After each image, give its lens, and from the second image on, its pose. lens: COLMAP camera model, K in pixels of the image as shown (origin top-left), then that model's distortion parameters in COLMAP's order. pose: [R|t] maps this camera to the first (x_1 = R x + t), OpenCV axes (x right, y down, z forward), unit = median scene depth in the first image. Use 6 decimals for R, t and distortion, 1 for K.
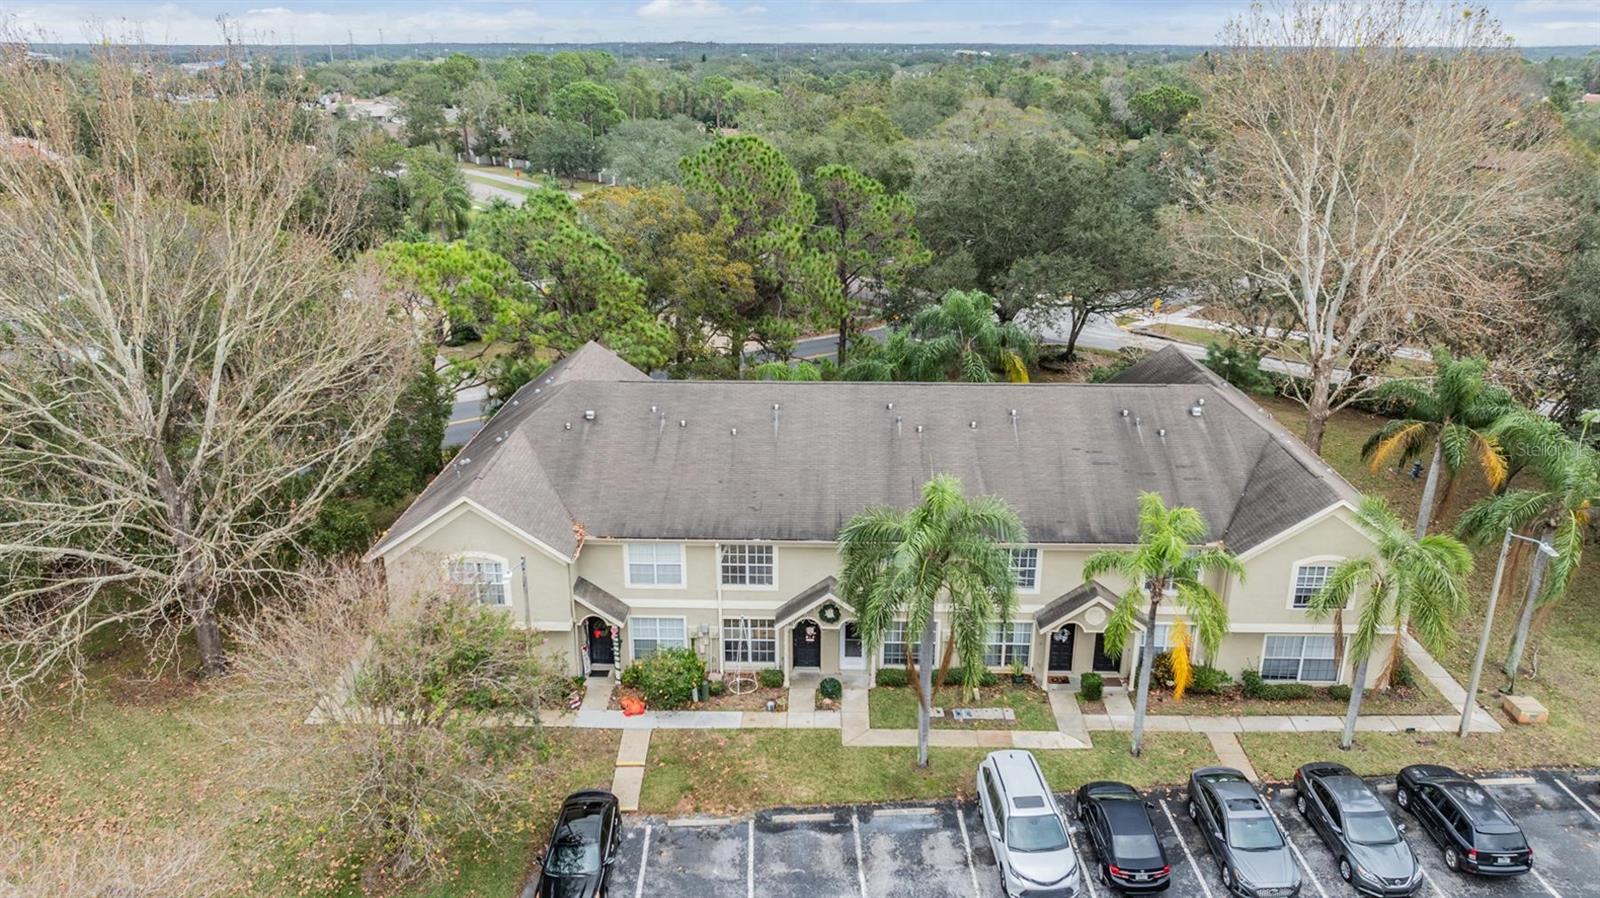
lens RADIAL K [[1146.7, 0, 800.0], [0, 1146.7, 449.0], [0, 0, 1]] dist [-0.022521, 0.003142]
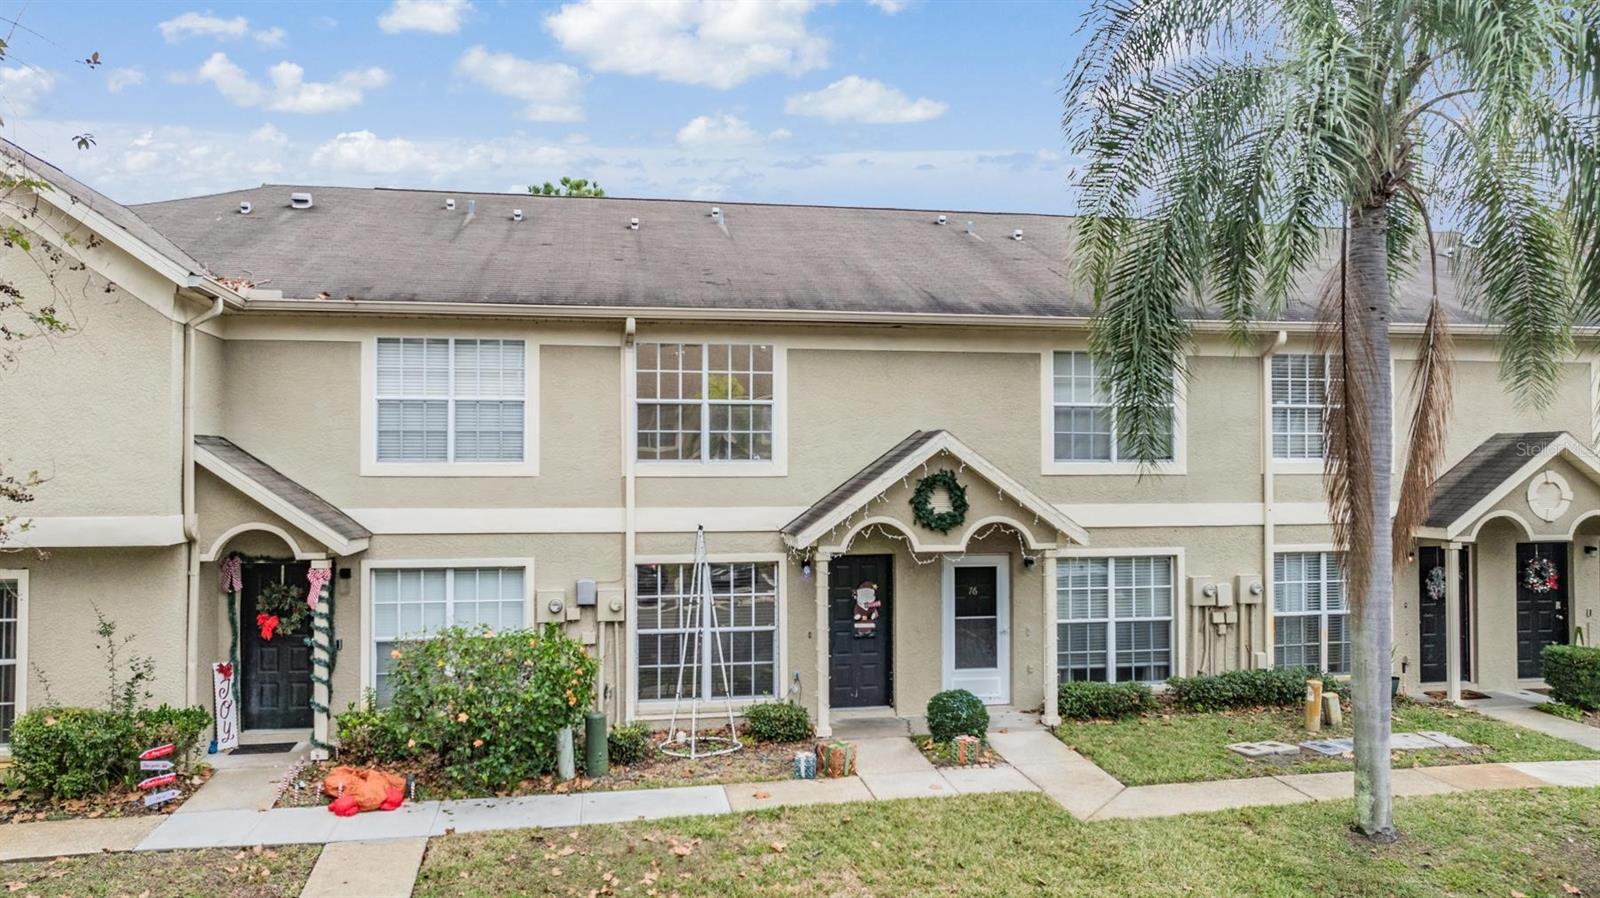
lens RADIAL K [[1135.1, 0, 804.7], [0, 1135.1, 431.5], [0, 0, 1]] dist [-0.024225, 0.001338]
pose [[0.977696, 0.005686, 0.209950, -0.092564], [0.071986, 0.930012, -0.360410, 0.247366], [-0.197305, 0.367485, 0.908859, 0.654589]]
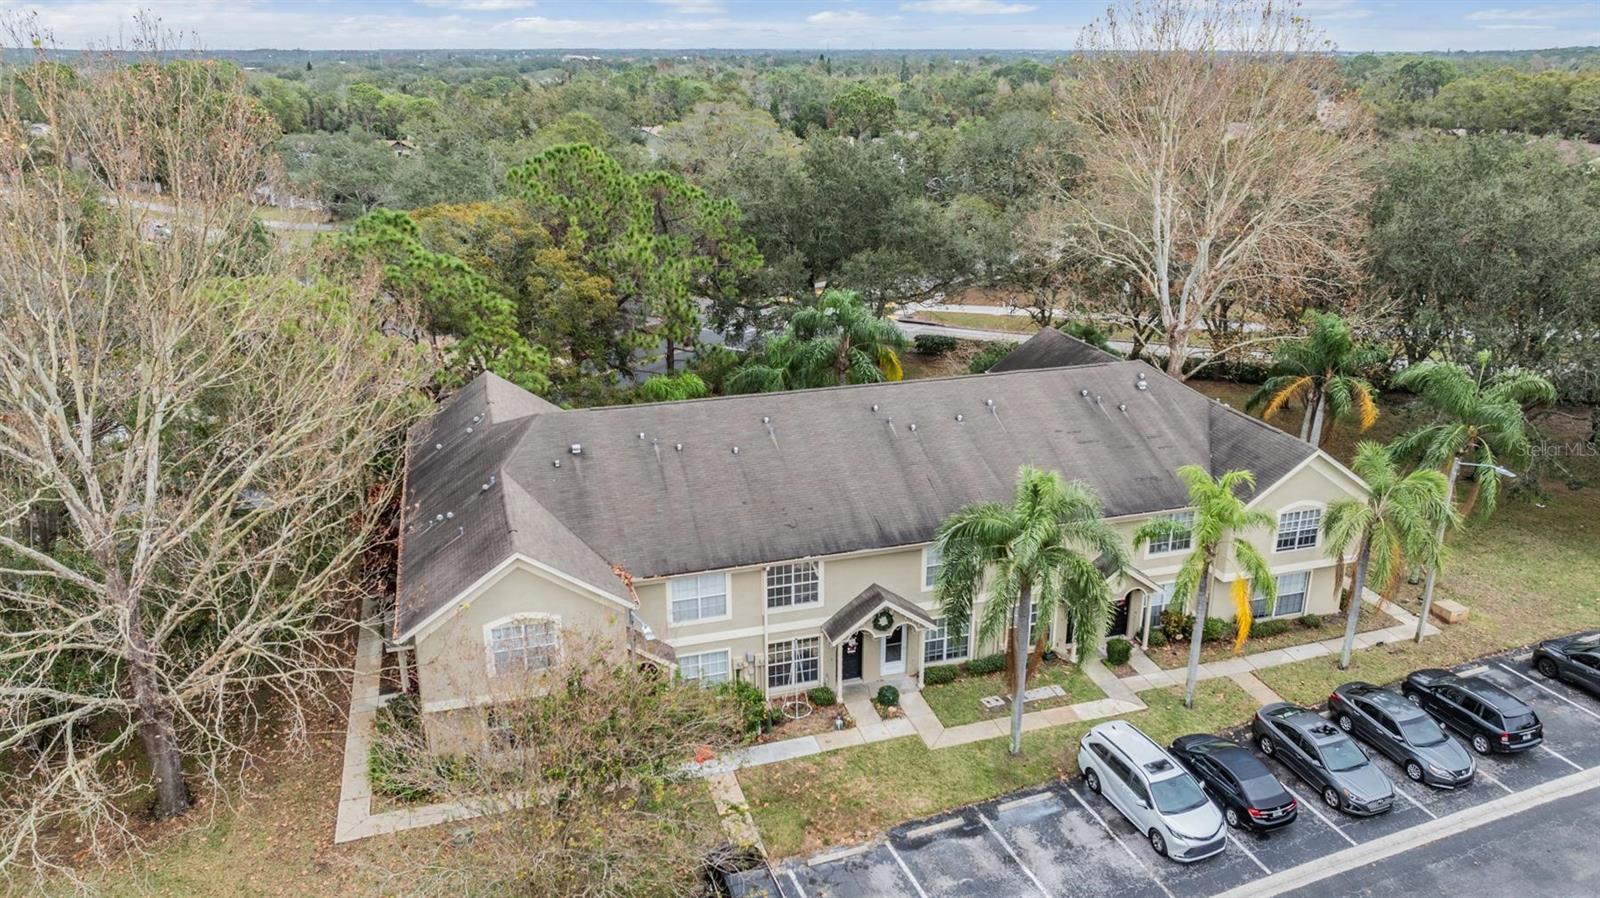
lens RADIAL K [[1139.0, 0, 800.0], [0, 1139.0, 449.0], [0, 0, 1]] dist [-0.022677, -0.000266]
pose [[0.947321, -0.107949, 0.301544, -0.317225], [0.108507, 0.993983, 0.014952, -0.026307], [-0.301344, 0.018555, 0.953335, 0.080219]]
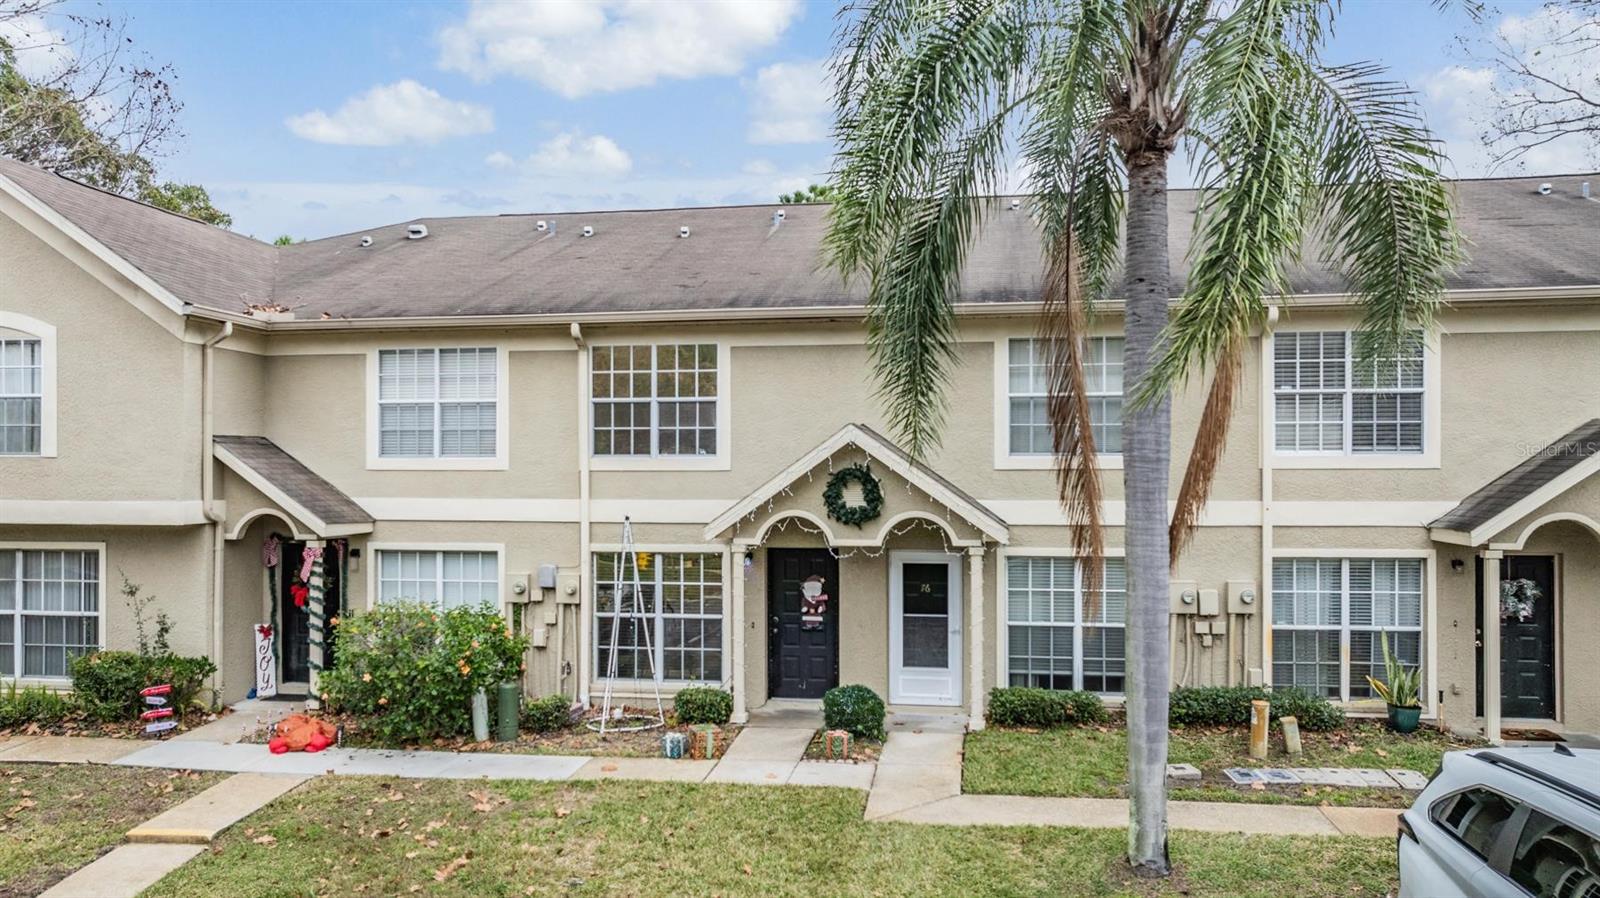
lens RADIAL K [[1139.0, 0, 800.0], [0, 1139.0, 449.0], [0, 0, 1]] dist [-0.022677, -0.000266]
pose [[0.992414, -0.003437, -0.122892, 0.053059], [-0.040293, 0.935302, -0.351549, 0.254326], [0.116150, 0.353834, 0.928068, 0.641743]]
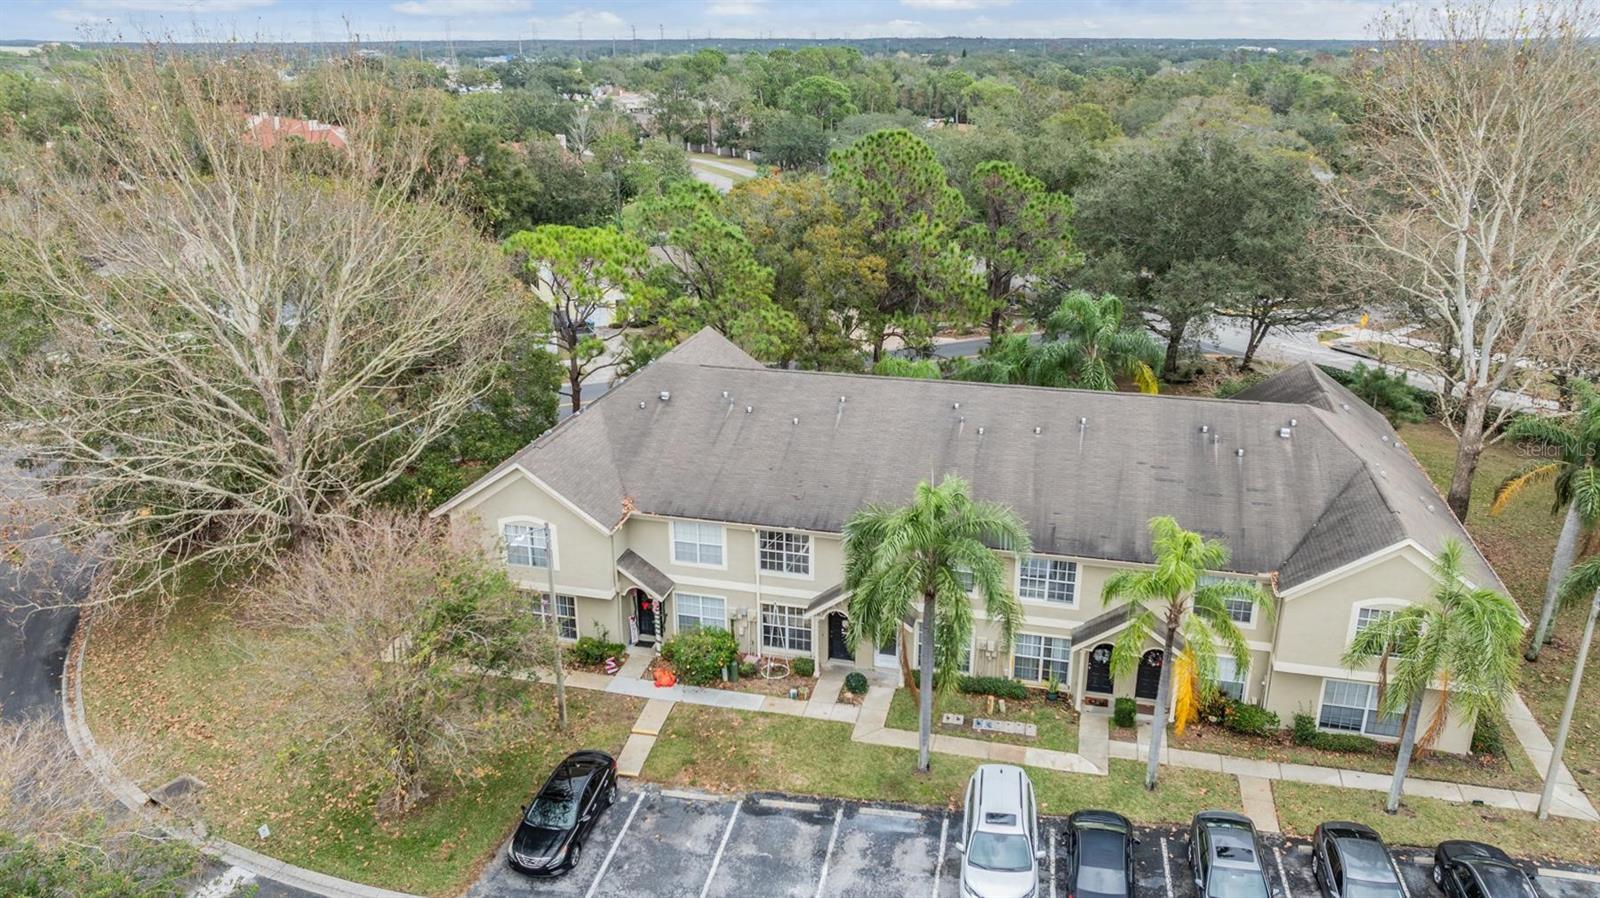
lens RADIAL K [[1146.7, 0, 800.0], [0, 1146.7, 449.0], [0, 0, 1]] dist [-0.022521, 0.003142]
pose [[0.975209, 0.071636, -0.209370, 0.172285], [-0.070878, 0.997423, 0.011130, -0.002170], [0.209628, 0.003985, 0.977773, 0.012525]]
